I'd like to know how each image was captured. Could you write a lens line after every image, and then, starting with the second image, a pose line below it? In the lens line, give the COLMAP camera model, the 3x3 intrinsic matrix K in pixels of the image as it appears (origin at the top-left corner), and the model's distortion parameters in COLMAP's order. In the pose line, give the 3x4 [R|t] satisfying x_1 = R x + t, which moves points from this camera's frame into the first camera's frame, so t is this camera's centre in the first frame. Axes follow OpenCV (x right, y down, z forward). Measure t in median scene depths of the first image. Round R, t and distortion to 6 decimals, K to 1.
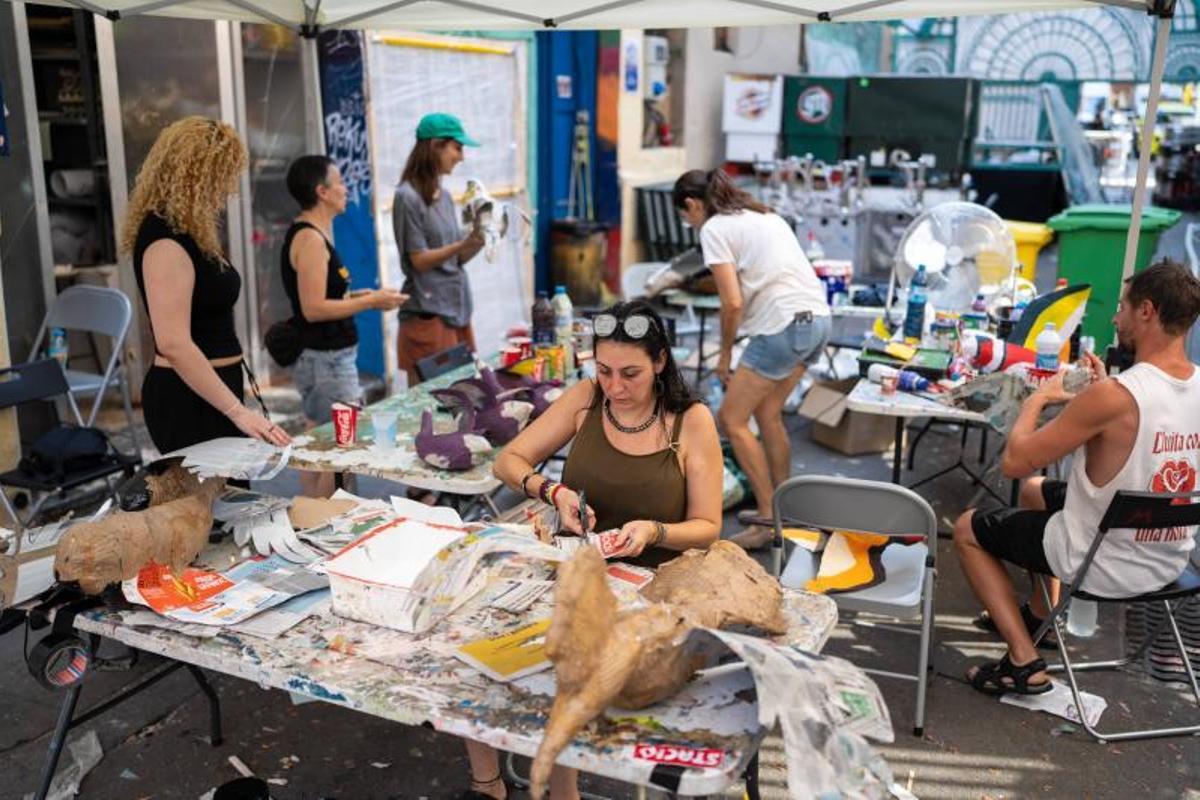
lens RADIAL K [[1223.9, 0, 537.3], [0, 1223.9, 397.6], [0, 0, 1]] dist [-0.051858, 0.156006]
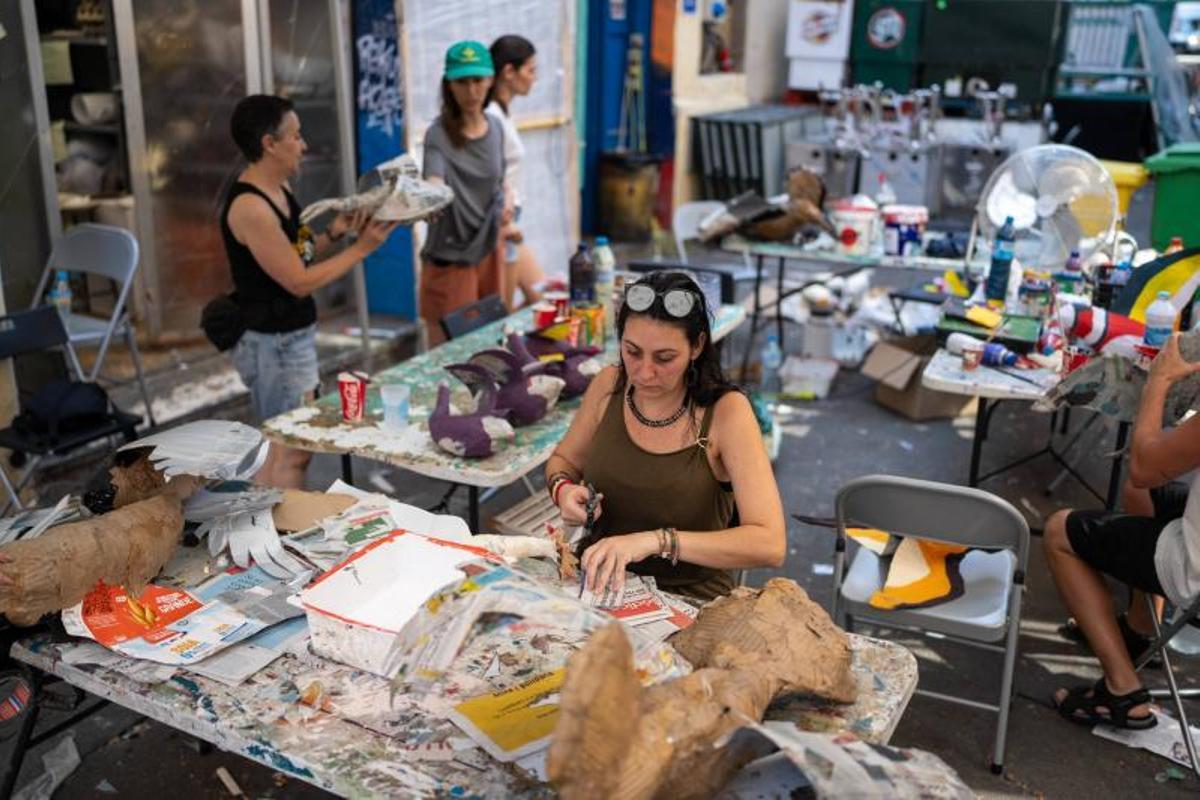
lens RADIAL K [[1223.9, 0, 537.3], [0, 1223.9, 397.6], [0, 0, 1]] dist [-0.051858, 0.156006]
pose [[0.998958, 0.020304, -0.040870, 0.013332], [-0.017703, 0.997855, 0.063027, -0.037056], [0.042062, -0.062237, 0.997175, 0.122506]]
